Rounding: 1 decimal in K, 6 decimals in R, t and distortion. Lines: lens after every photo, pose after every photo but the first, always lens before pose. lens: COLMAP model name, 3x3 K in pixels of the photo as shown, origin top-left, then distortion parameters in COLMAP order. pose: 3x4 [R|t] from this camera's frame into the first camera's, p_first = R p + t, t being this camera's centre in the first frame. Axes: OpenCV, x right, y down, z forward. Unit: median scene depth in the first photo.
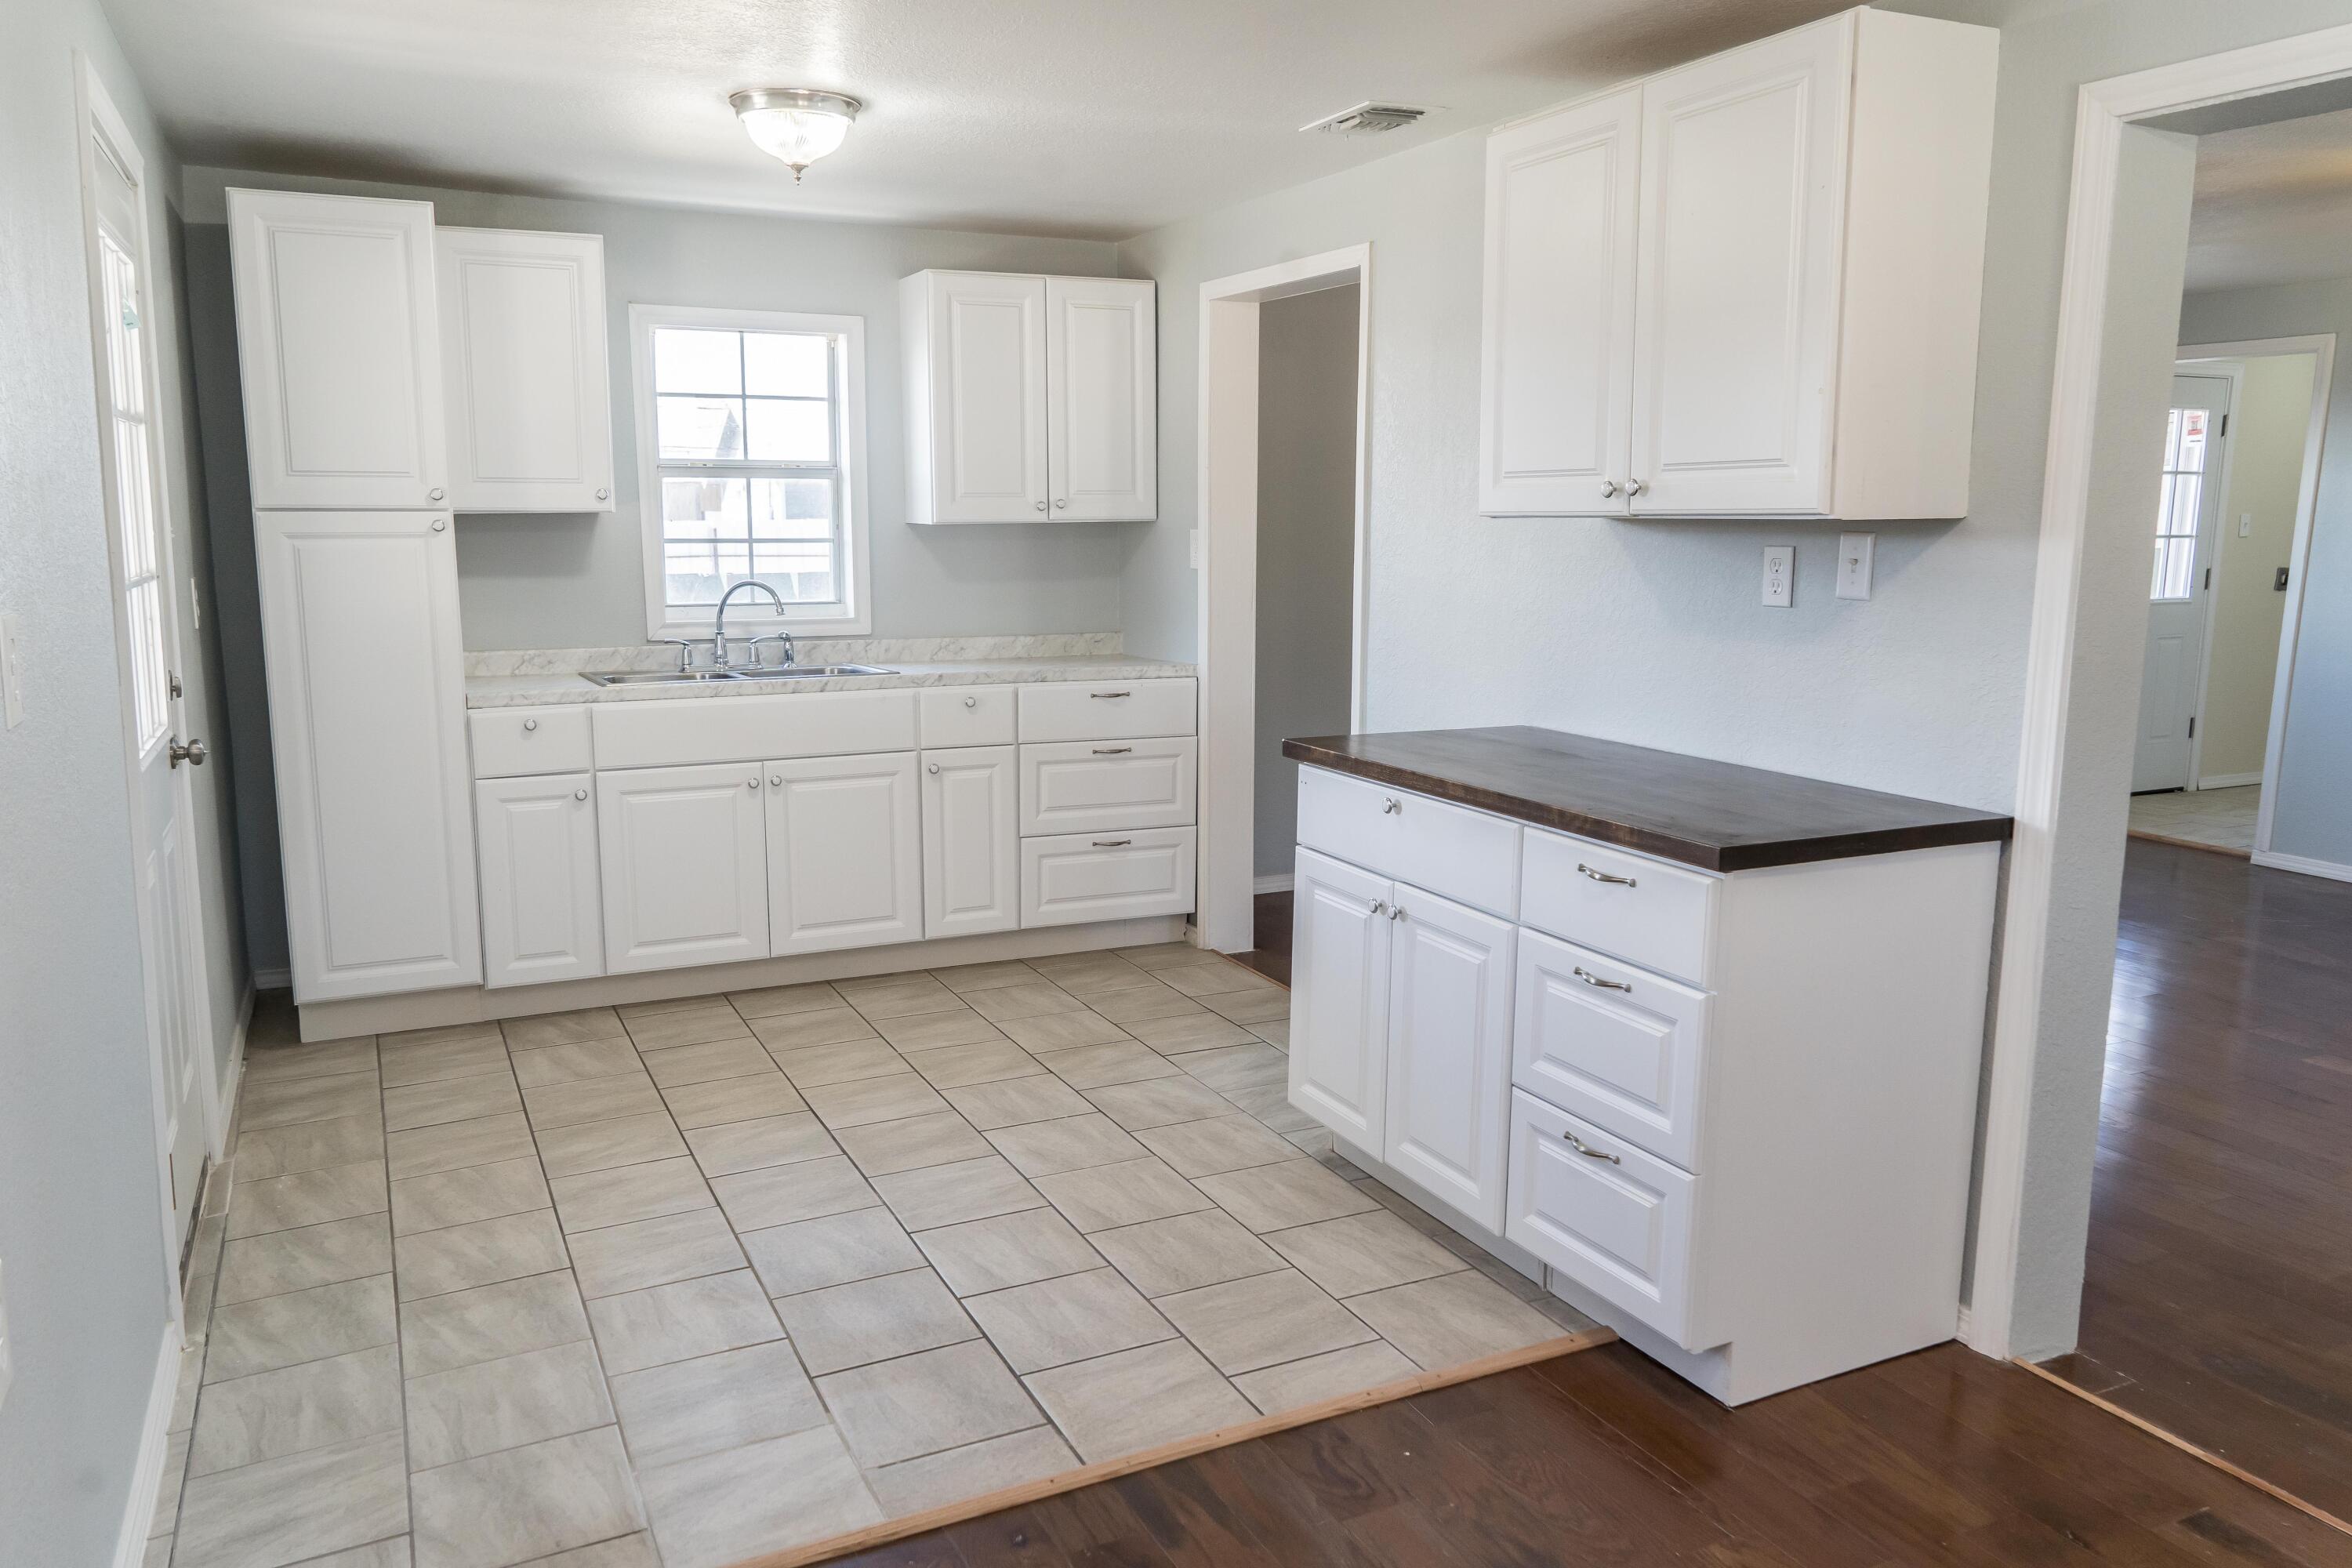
lens RADIAL K [[1717.3, 0, 1176.0], [0, 1717.3, 784.0], [0, 0, 1]] dist [0.007751, 0.000300]
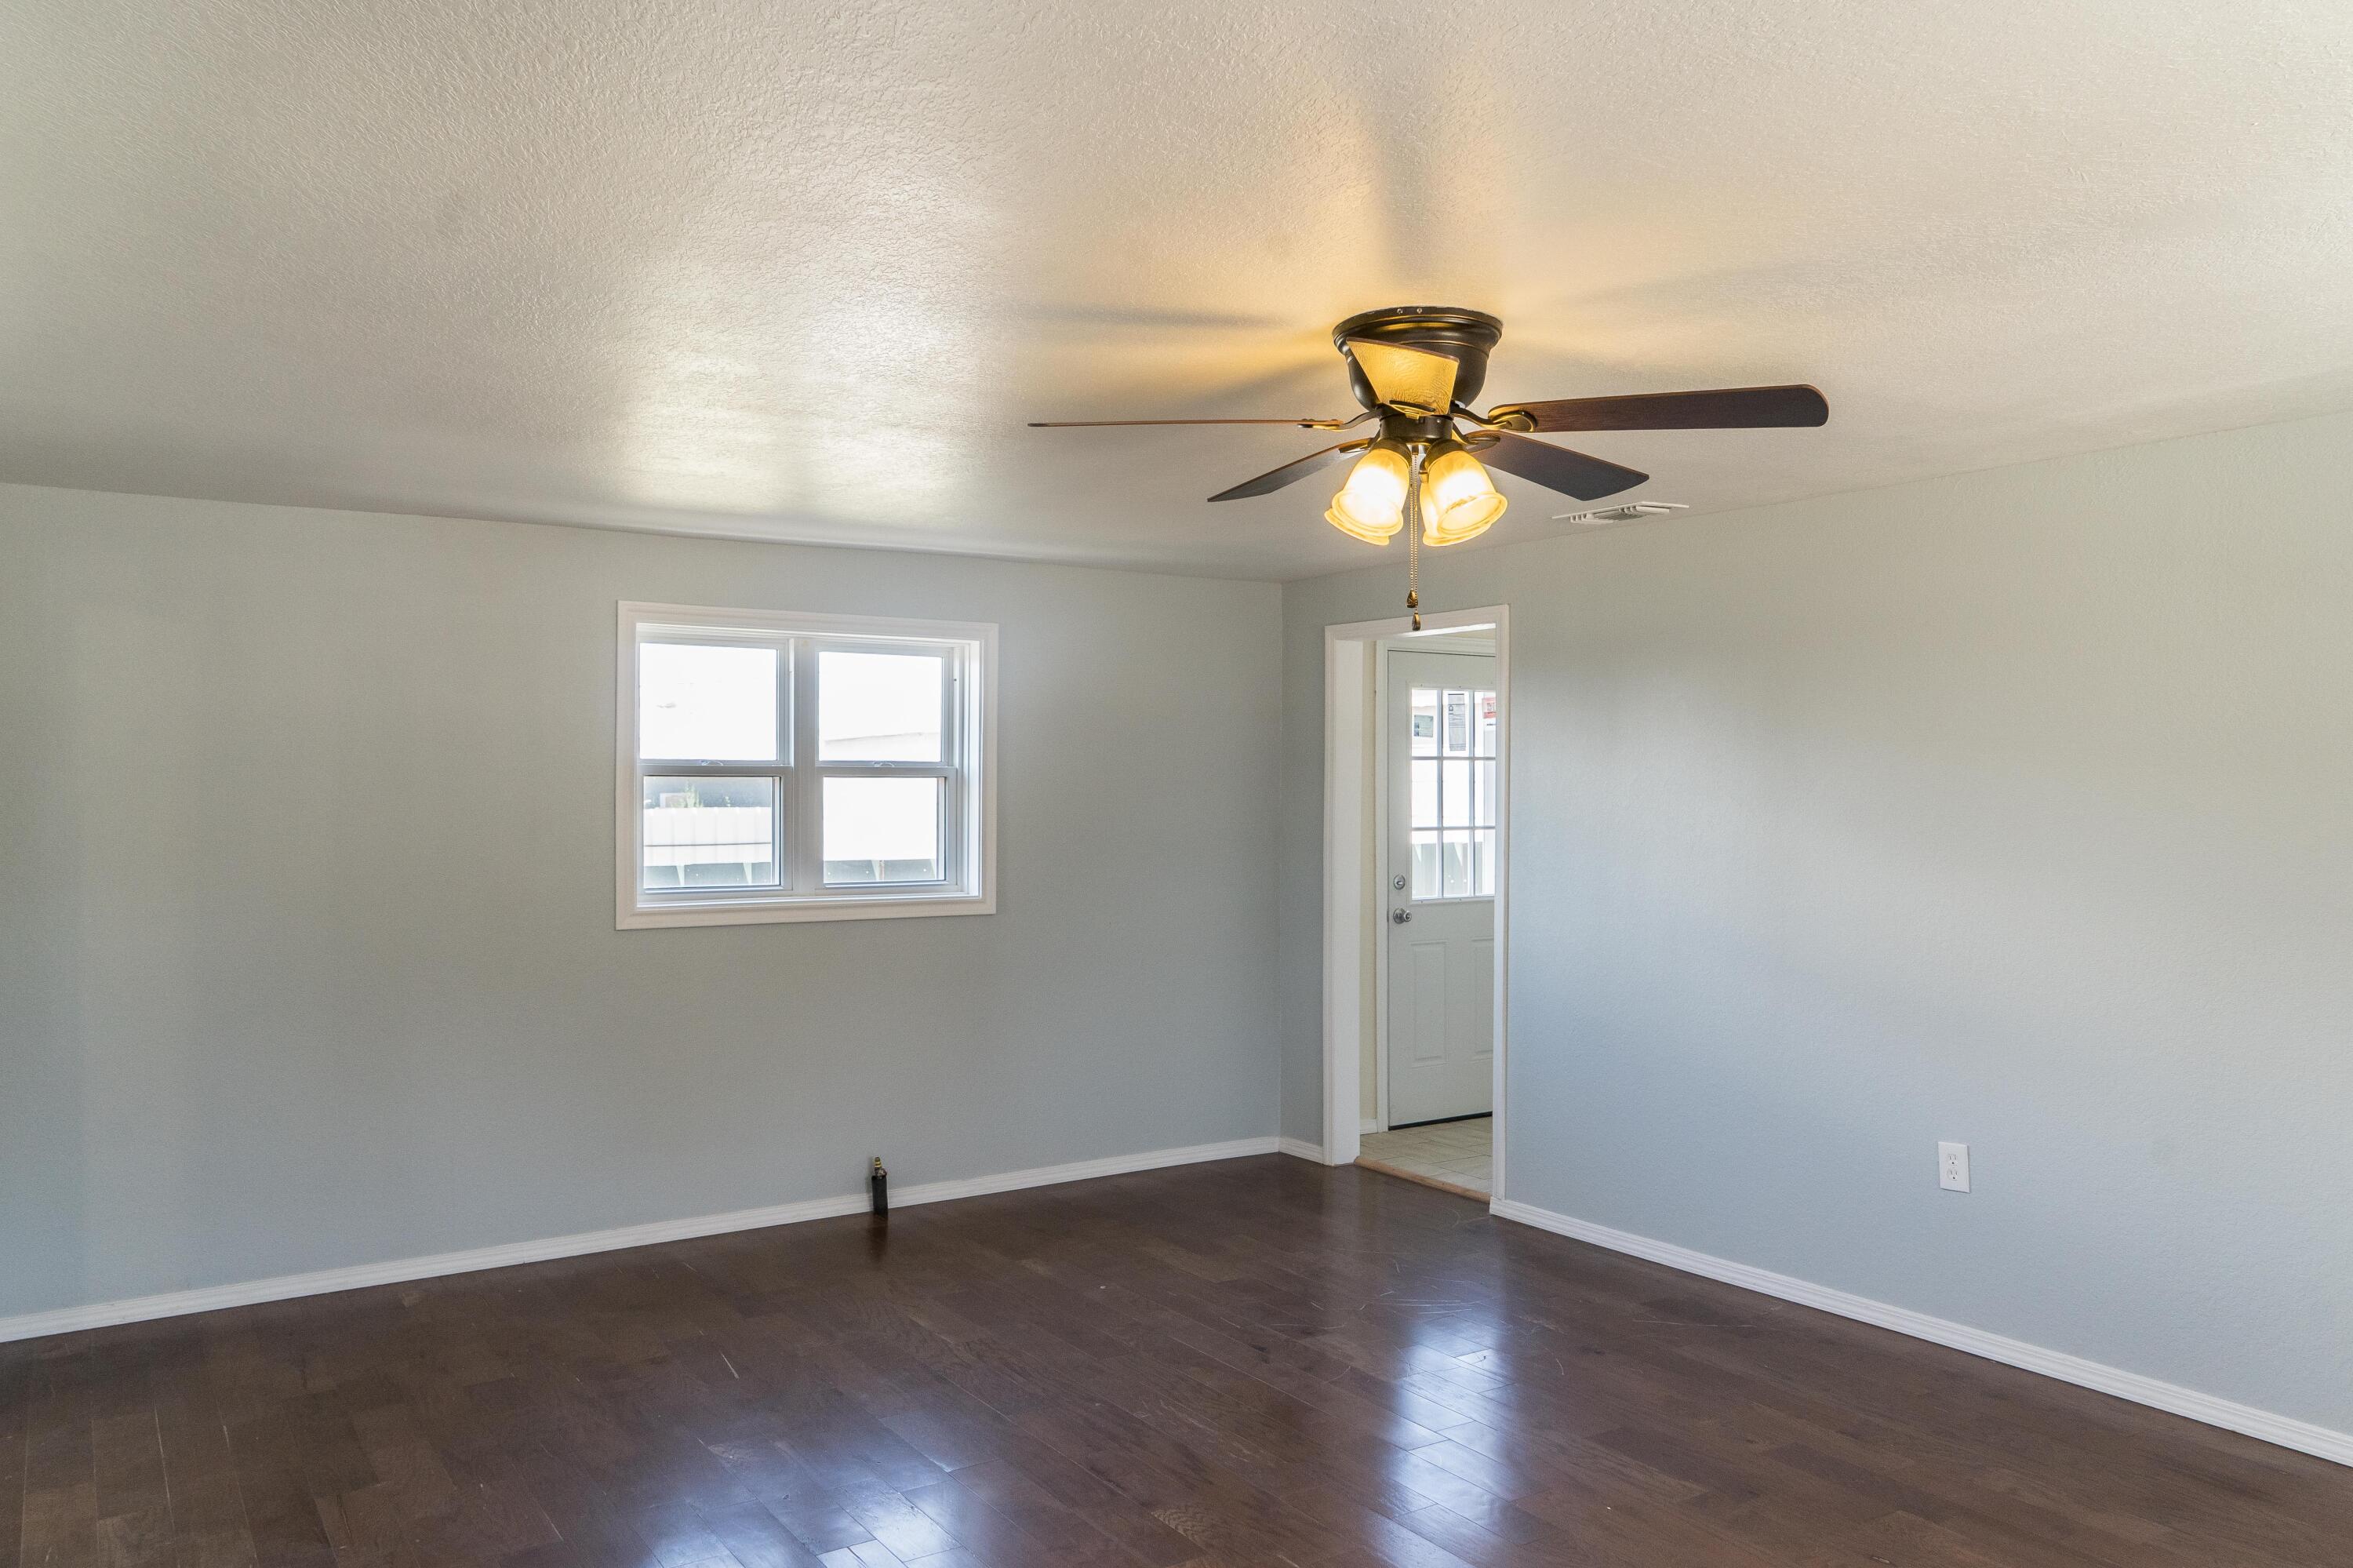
lens RADIAL K [[1718.1, 0, 1176.5], [0, 1718.1, 784.0], [0, 0, 1]] dist [0.007751, 0.000300]
pose [[0.991097, -0.007469, 0.132933, 0.546104], [0.029405, 0.986050, -0.163831, -0.040704], [-0.129855, 0.166282, 0.977491, 0.237661]]
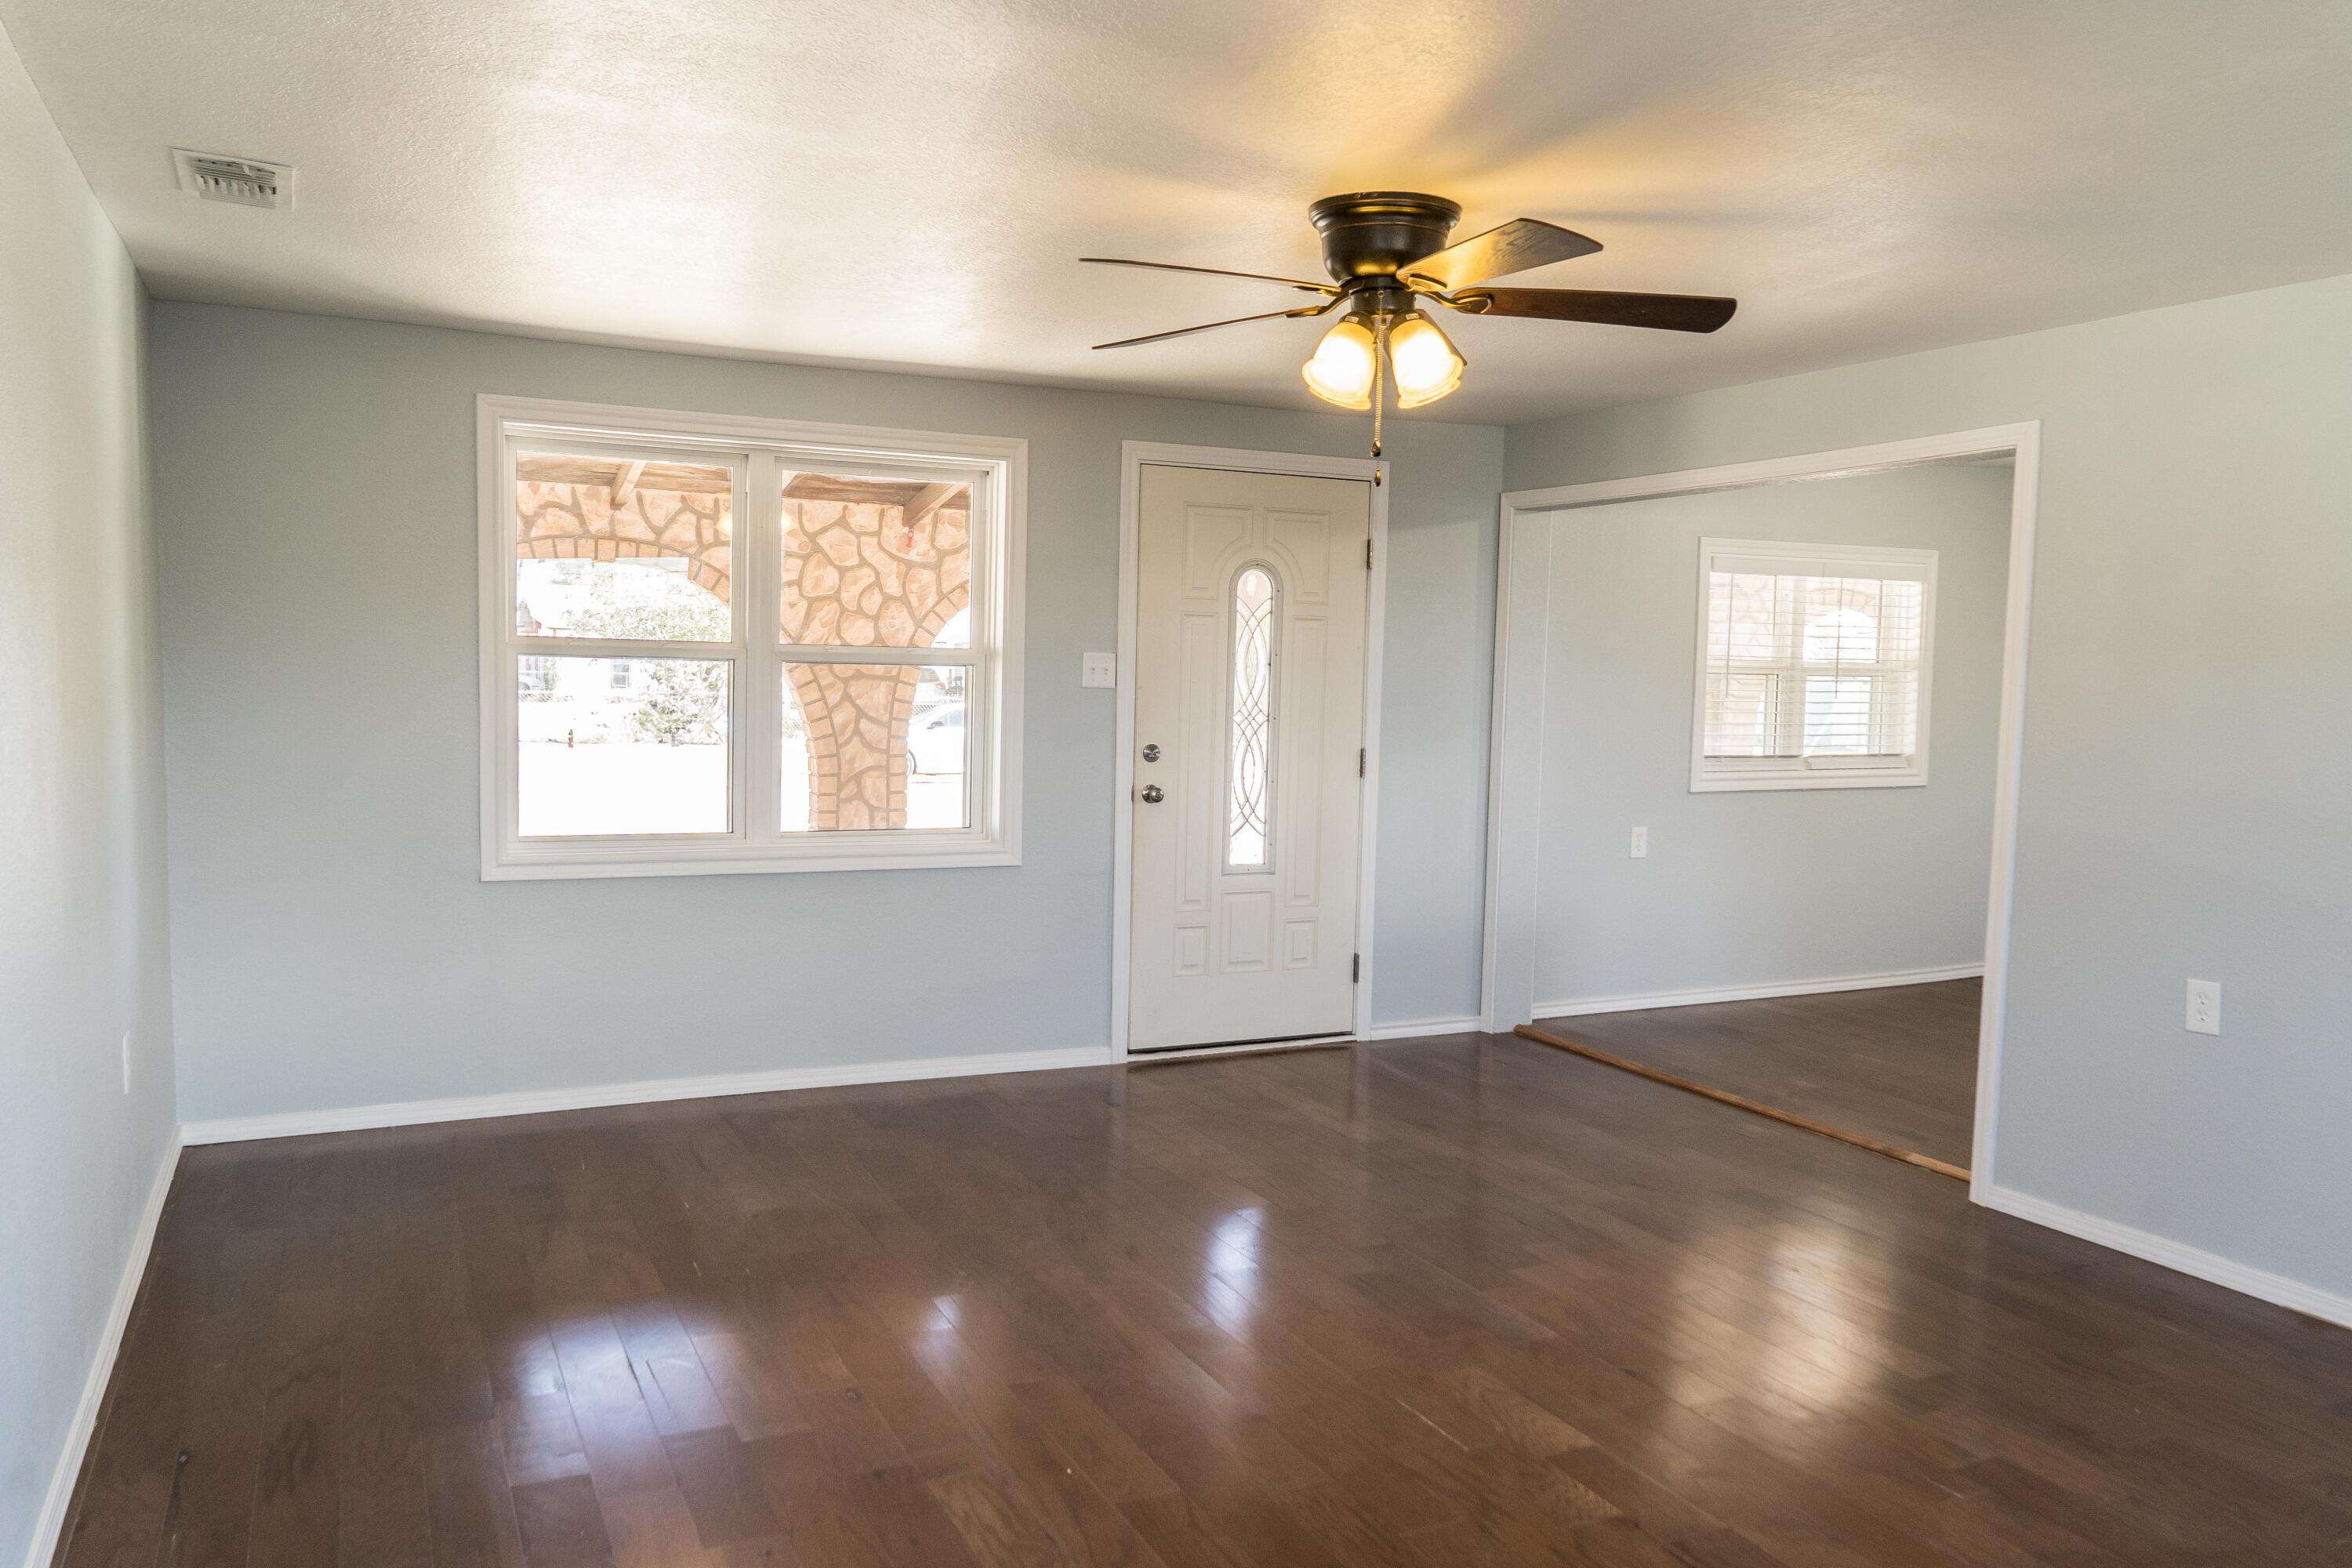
lens RADIAL K [[1717.3, 0, 1176.0], [0, 1717.3, 784.0], [0, 0, 1]] dist [0.007751, 0.000300]
pose [[-0.999634, -0.026791, -0.003816, 0.792790], [-0.026928, 0.970855, 0.238150, -0.243111], [-0.002675, 0.238165, -0.971221, 1.517271]]
